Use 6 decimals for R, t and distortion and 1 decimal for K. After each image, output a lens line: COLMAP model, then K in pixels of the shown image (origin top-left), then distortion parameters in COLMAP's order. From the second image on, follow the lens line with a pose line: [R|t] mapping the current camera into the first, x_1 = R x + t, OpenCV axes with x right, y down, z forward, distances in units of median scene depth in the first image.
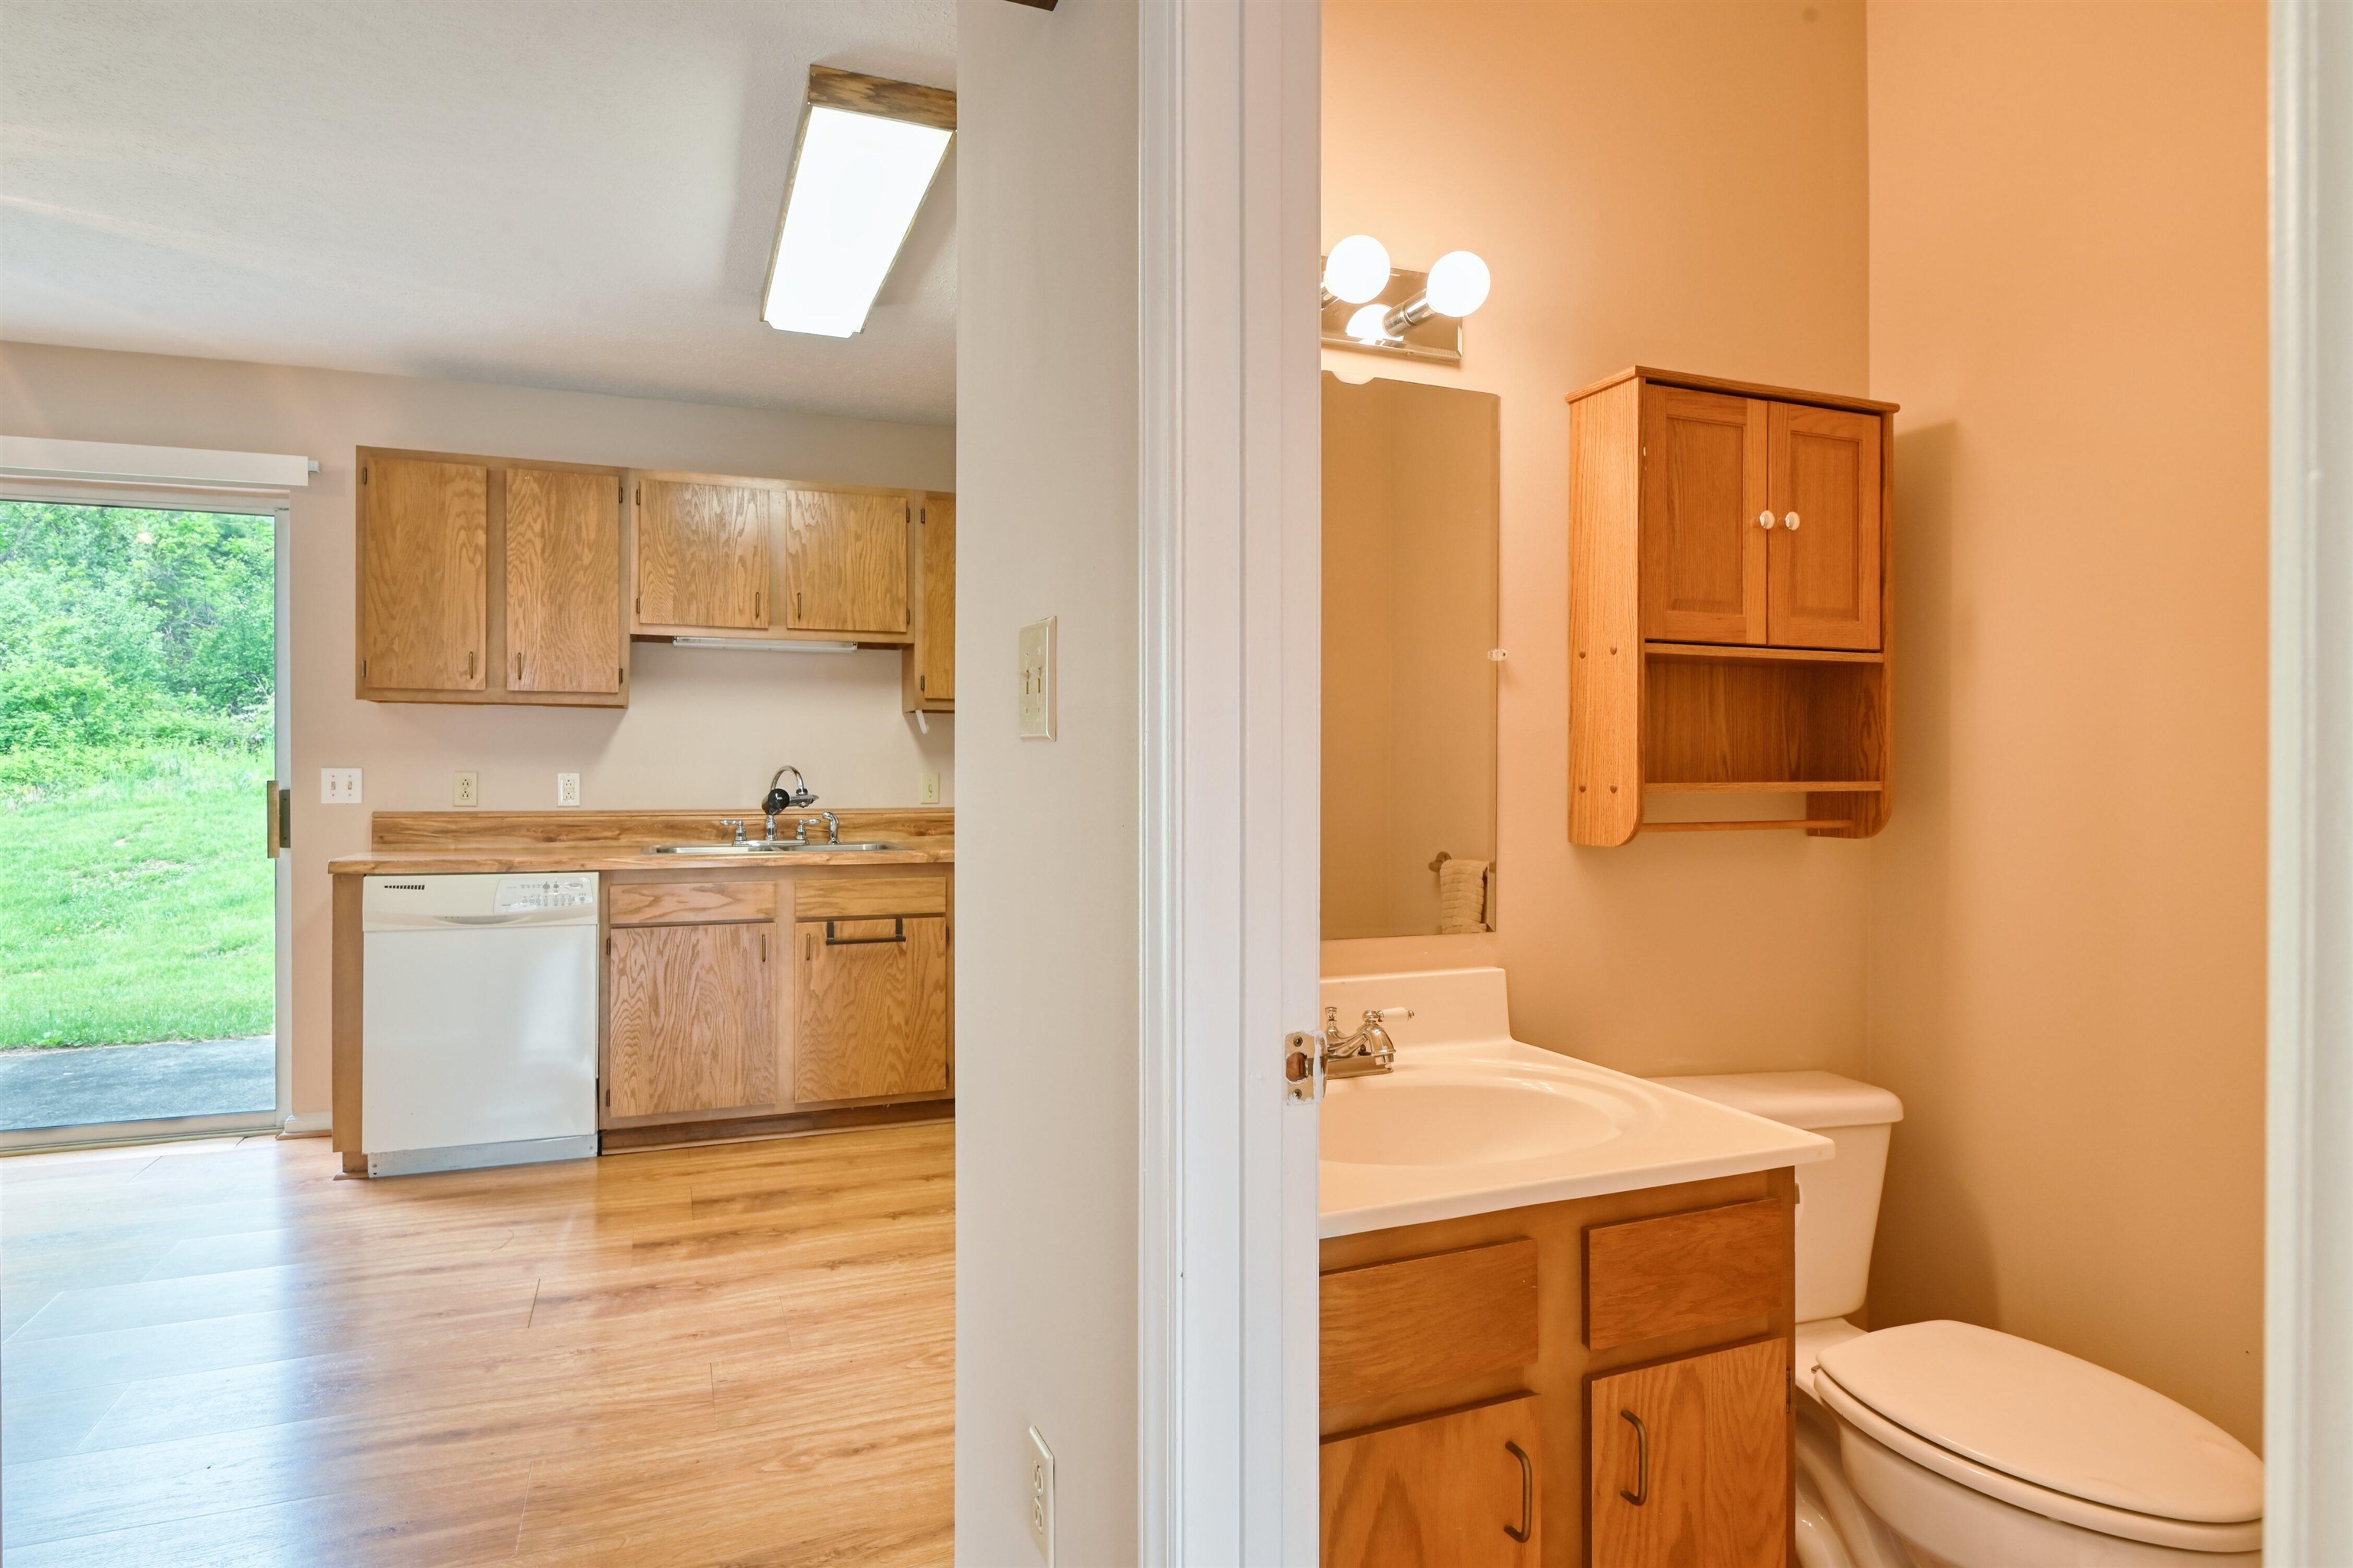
lens RADIAL K [[1301.6, 0, 1176.8], [0, 1301.6, 774.4], [0, 0, 1]] dist [0.006019, -0.014535]
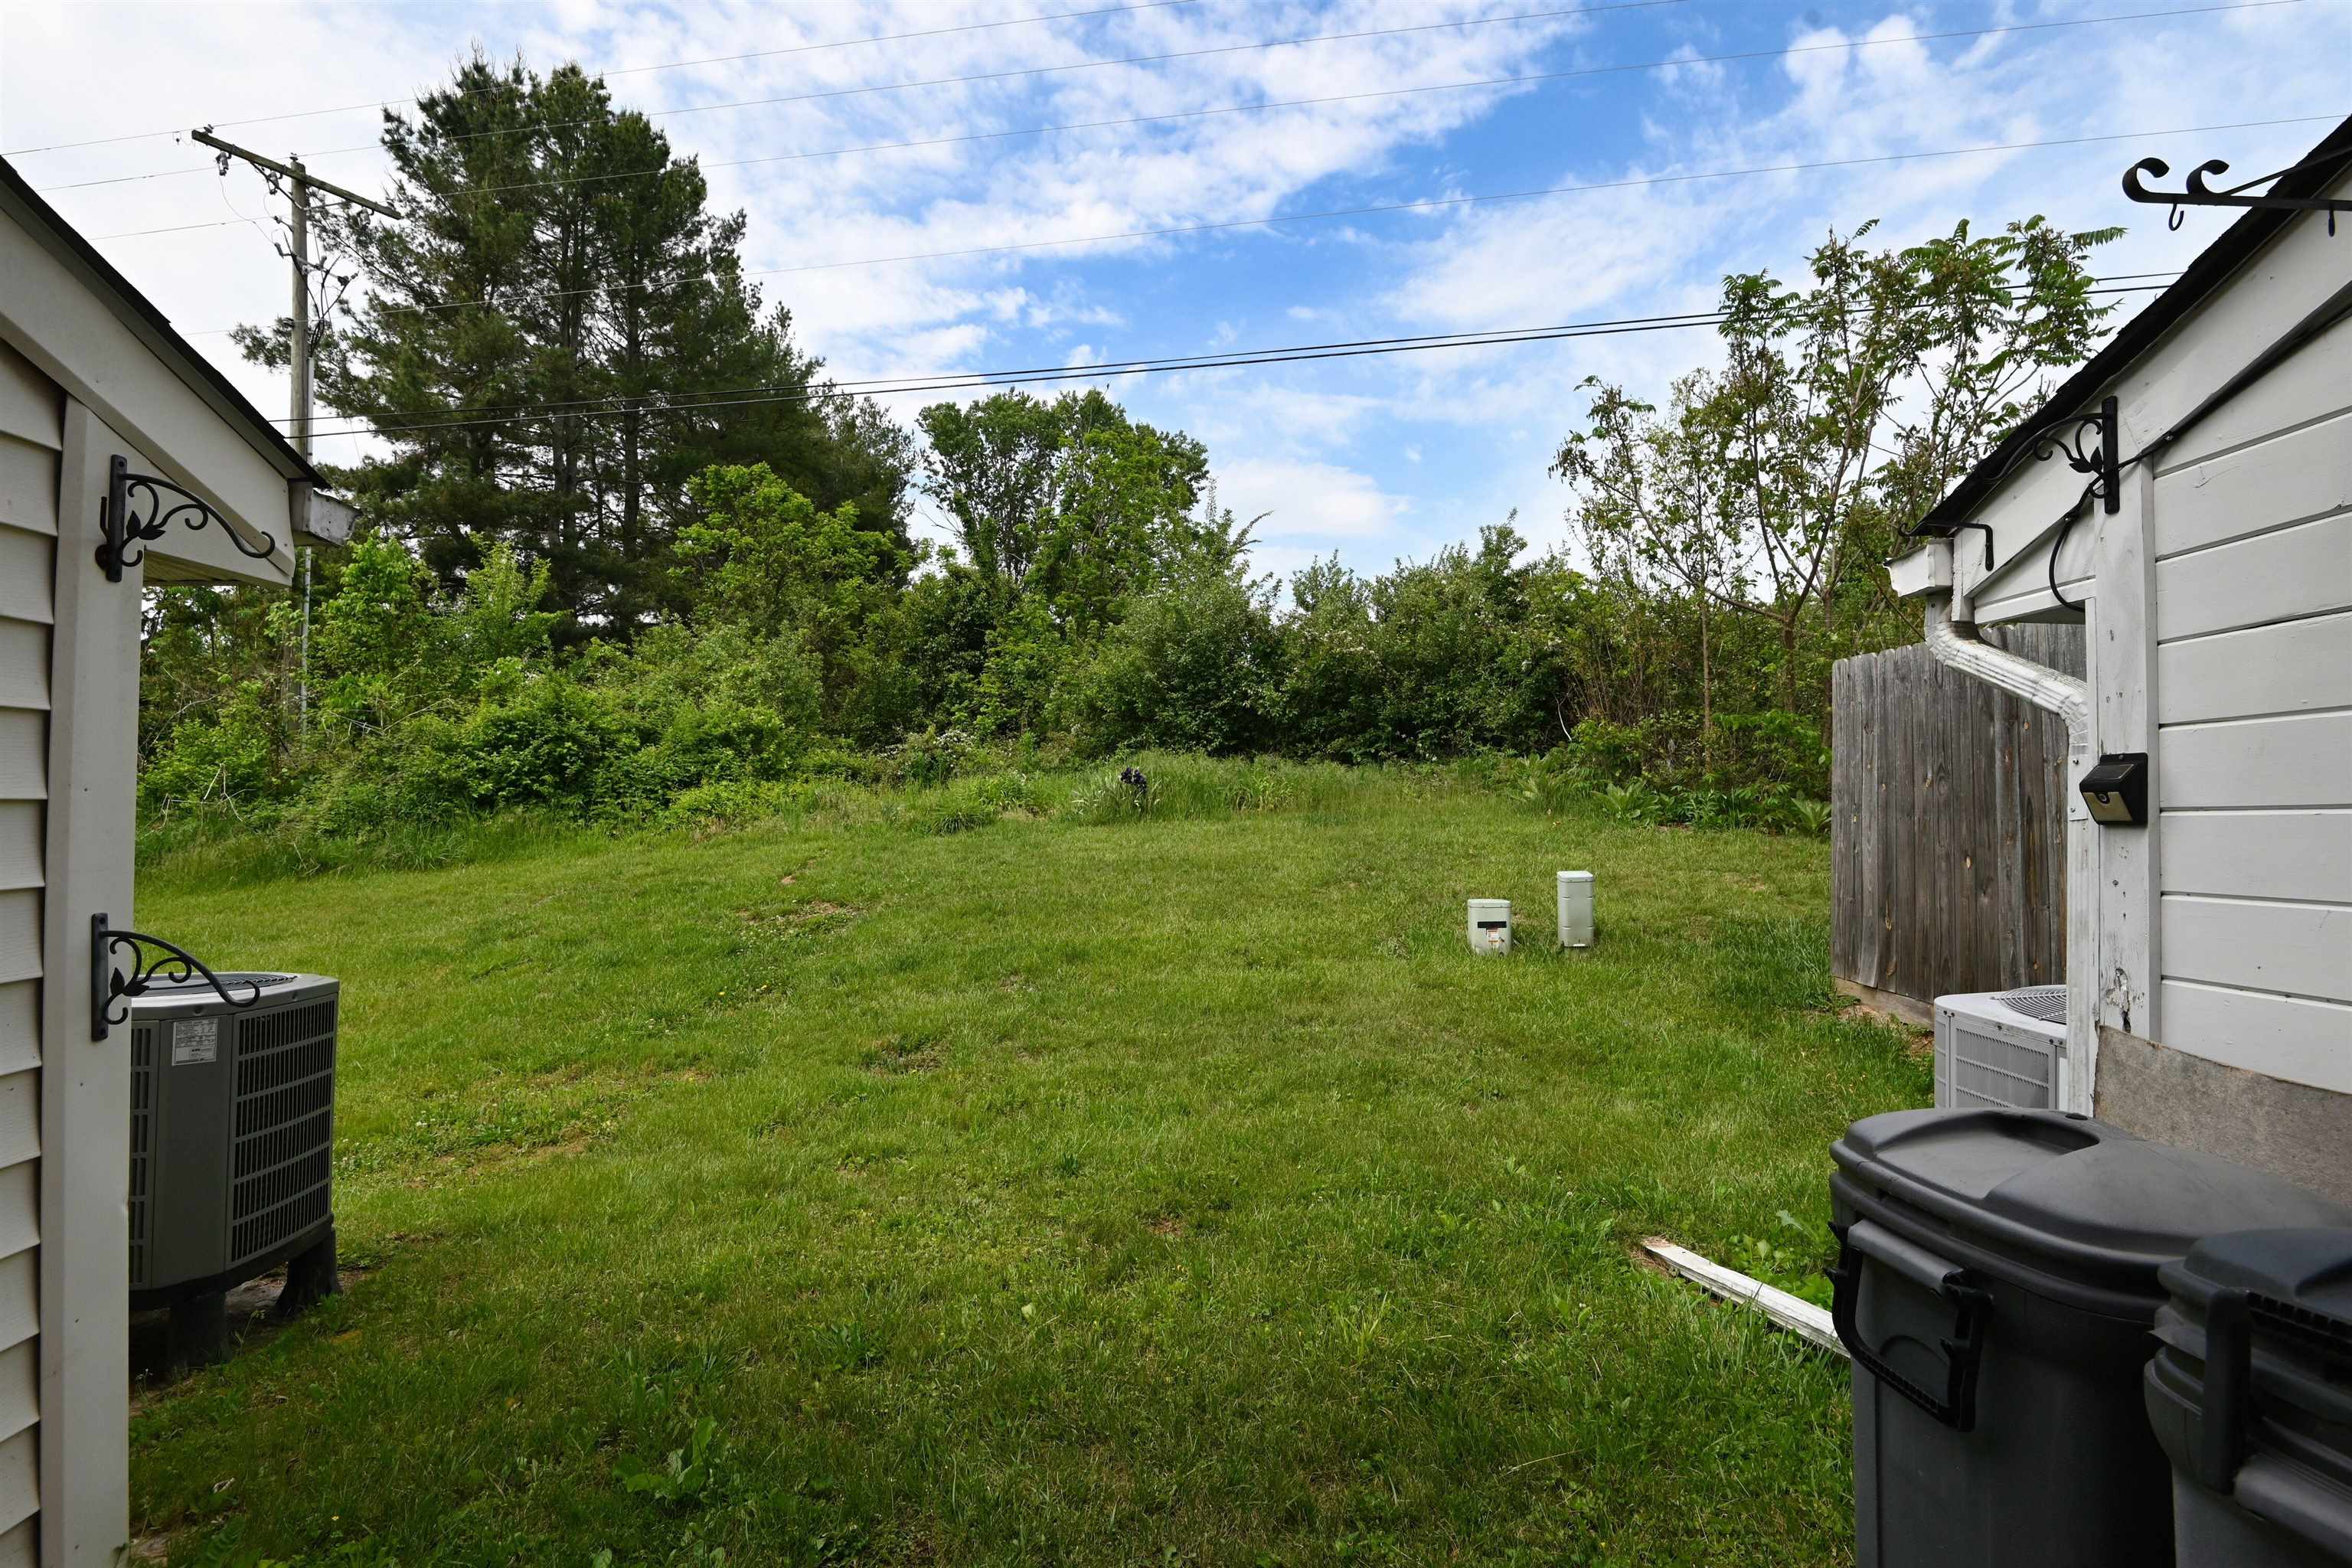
lens RADIAL K [[1094.5, 0, 1170.4], [0, 1094.5, 789.5], [0, 0, 1]] dist [-0.002468, -0.005245]
pose [[0.940605, 0.002590, -0.339494, -0.960346], [-0.010839, 0.999690, -0.022406, 0.007464], [0.339331, 0.024755, 0.940341, 1.174766]]
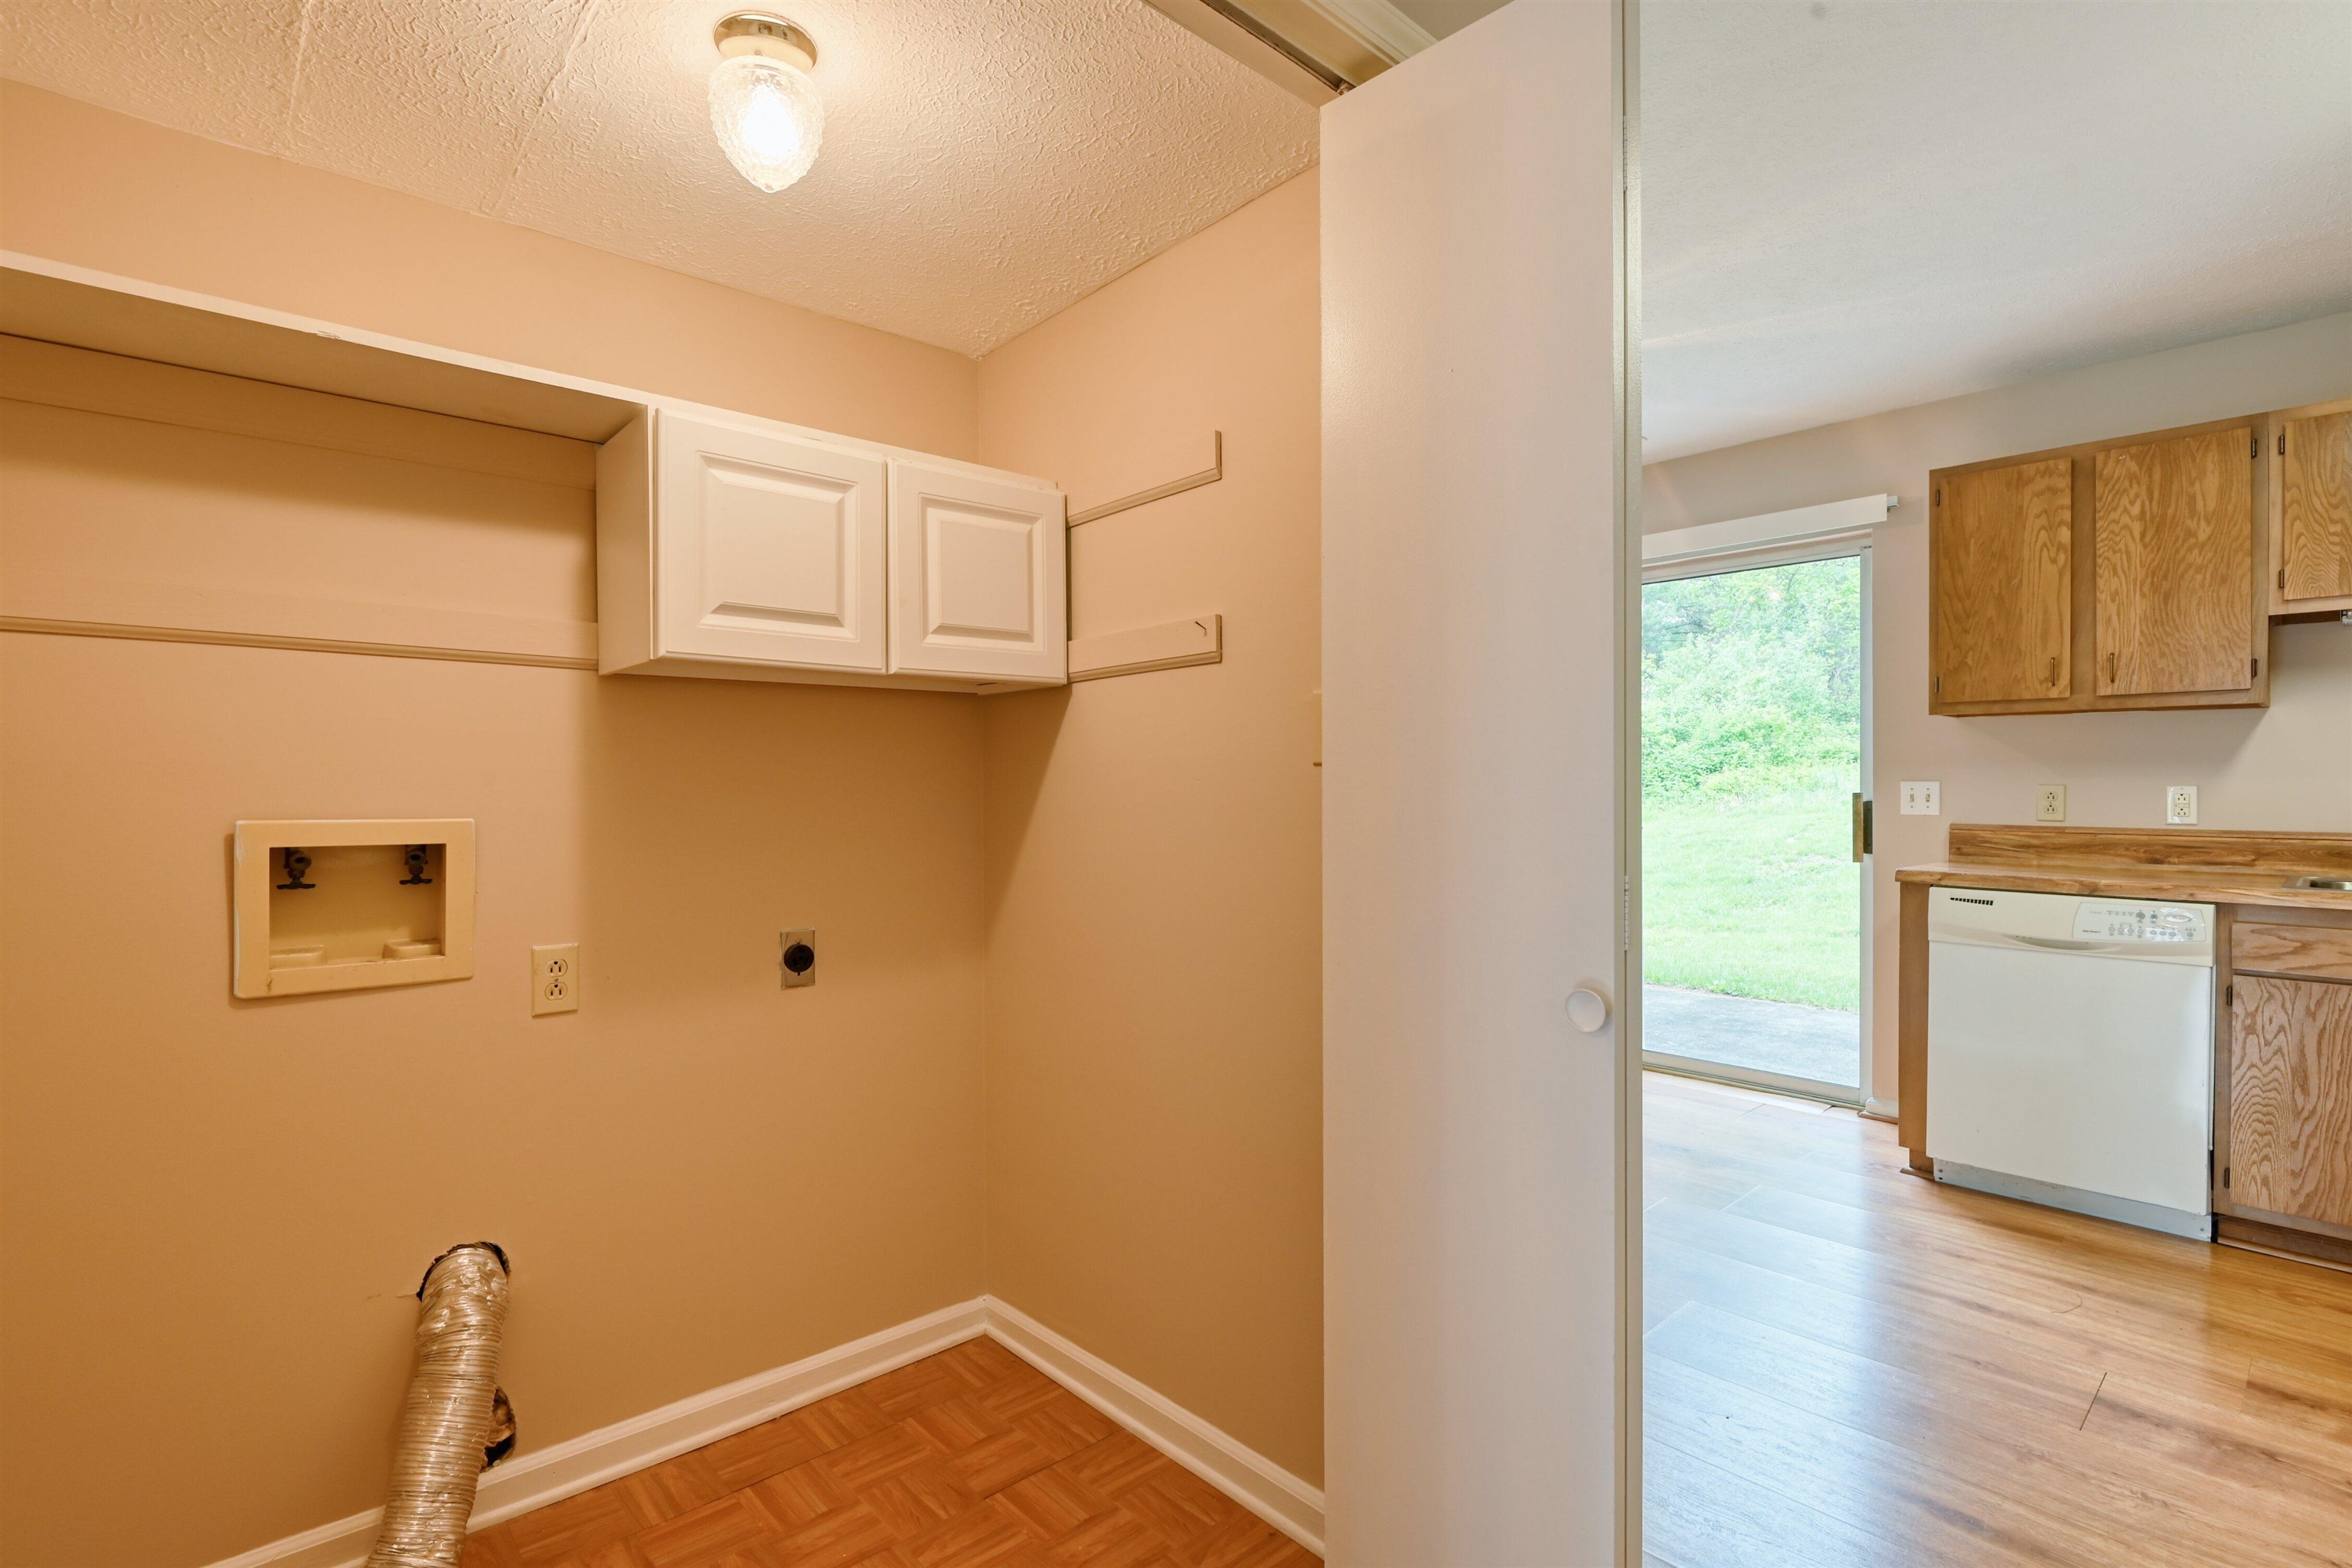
lens RADIAL K [[1094.5, 0, 1170.4], [0, 1094.5, 789.5], [0, 0, 1]] dist [-0.002468, -0.005245]
pose [[0.350291, 0.003223, -0.936636, -0.024986], [-0.001461, 0.999995, 0.002895, 0.000164], [0.936640, 0.000354, 0.350293, 0.121710]]
